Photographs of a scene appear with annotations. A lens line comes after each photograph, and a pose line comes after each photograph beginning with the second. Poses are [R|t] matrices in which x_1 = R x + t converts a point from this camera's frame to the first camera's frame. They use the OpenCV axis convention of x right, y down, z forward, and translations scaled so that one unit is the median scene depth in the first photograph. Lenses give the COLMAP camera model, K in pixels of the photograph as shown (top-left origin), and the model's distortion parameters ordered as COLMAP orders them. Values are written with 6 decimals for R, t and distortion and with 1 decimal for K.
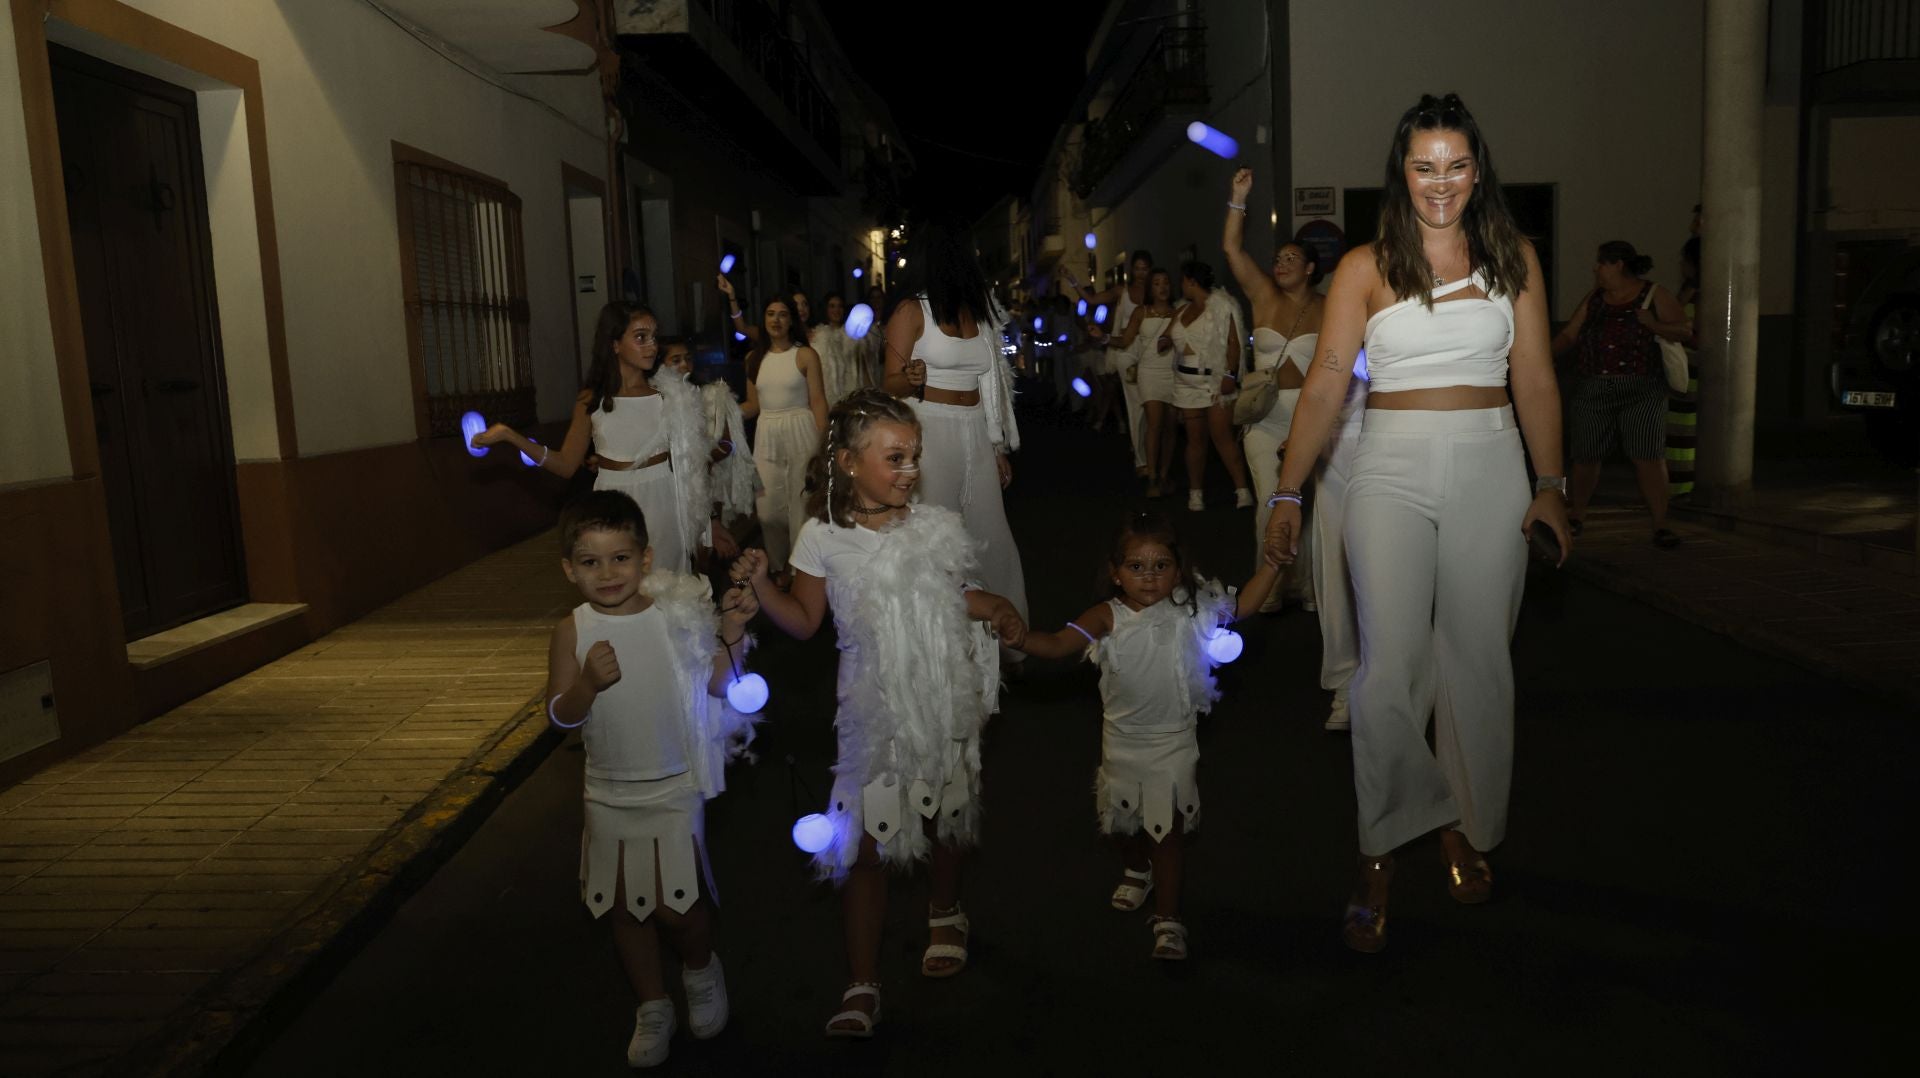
lens RADIAL K [[1424.6, 0, 926.1], [0, 1424.6, 544.7], [0, 0, 1]] dist [-0.003088, 0.000509]
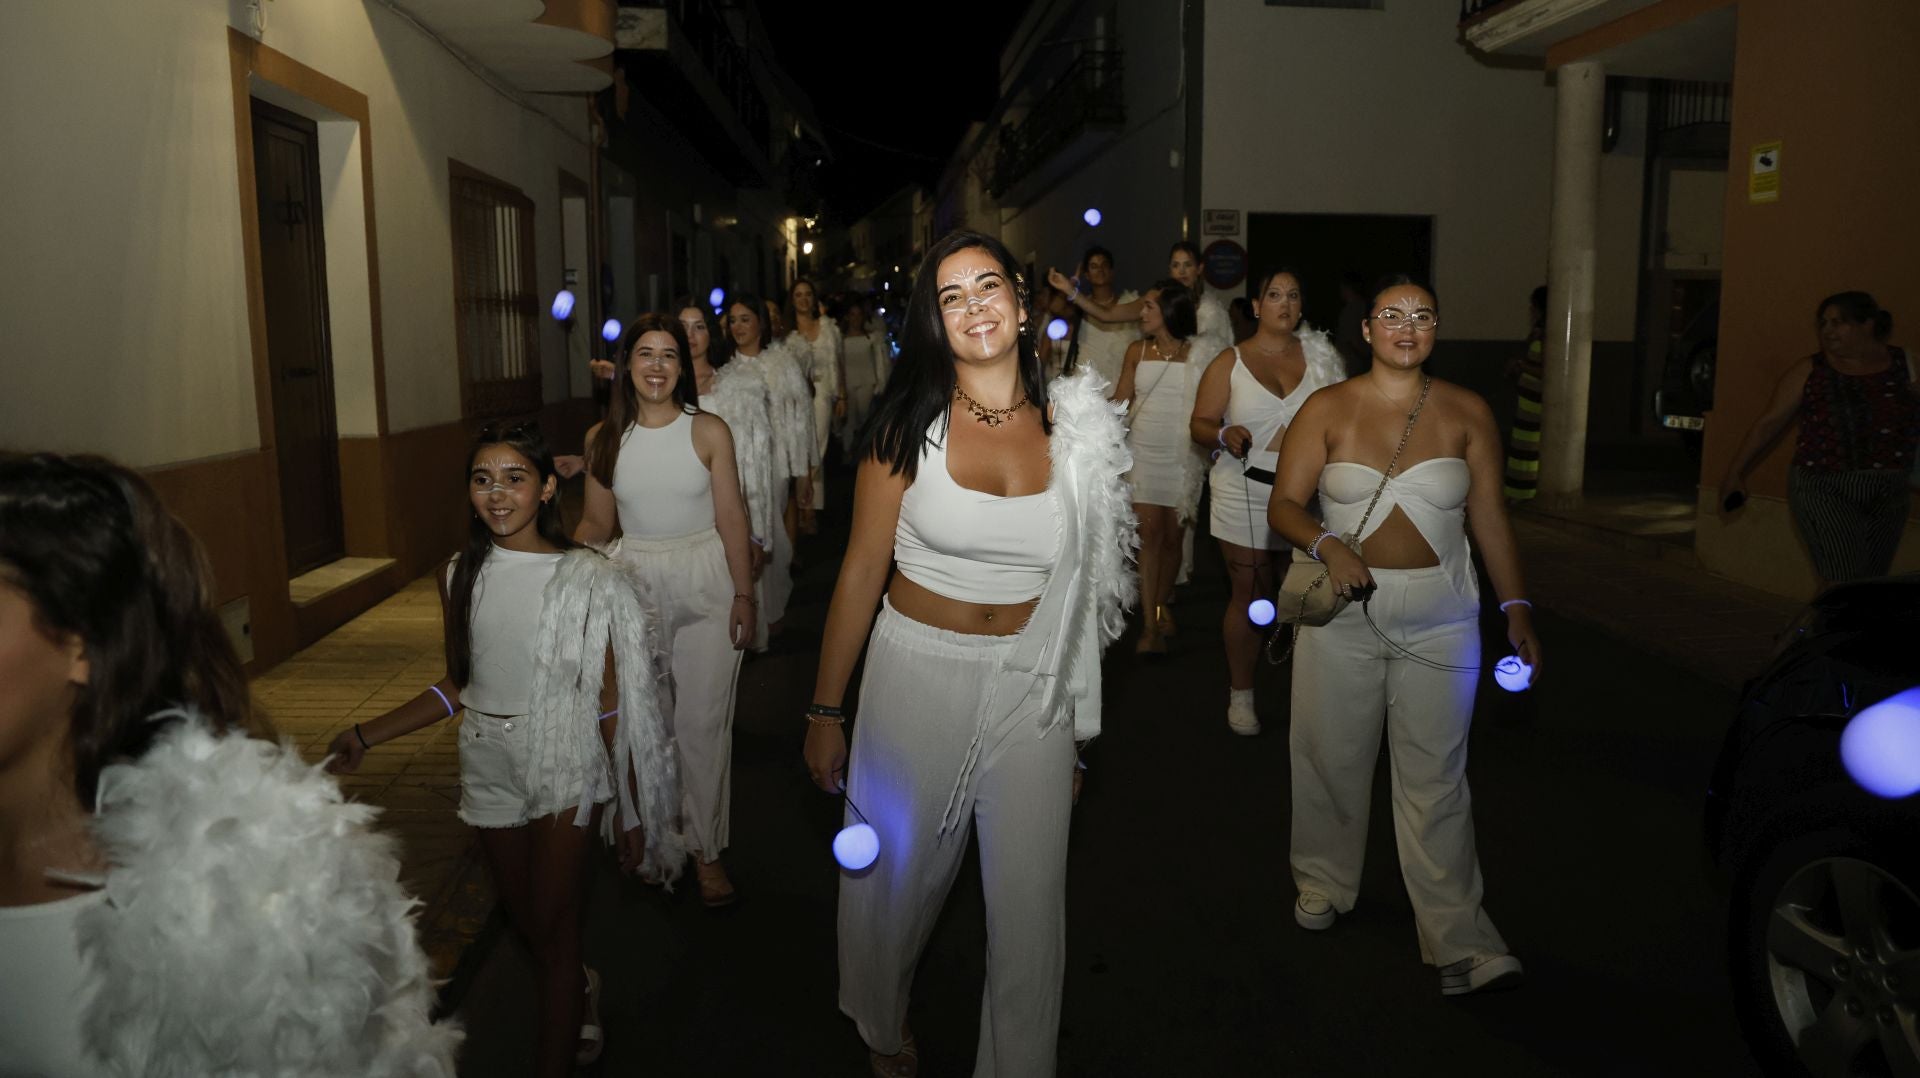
lens RADIAL K [[1424.6, 0, 926.1], [0, 1424.6, 544.7], [0, 0, 1]] dist [-0.003088, 0.000509]
pose [[0.996519, 0.025441, 0.079392, -0.054785], [-0.026315, 0.999604, 0.009983, 0.003811], [-0.079106, -0.012038, 0.996794, -0.126115]]
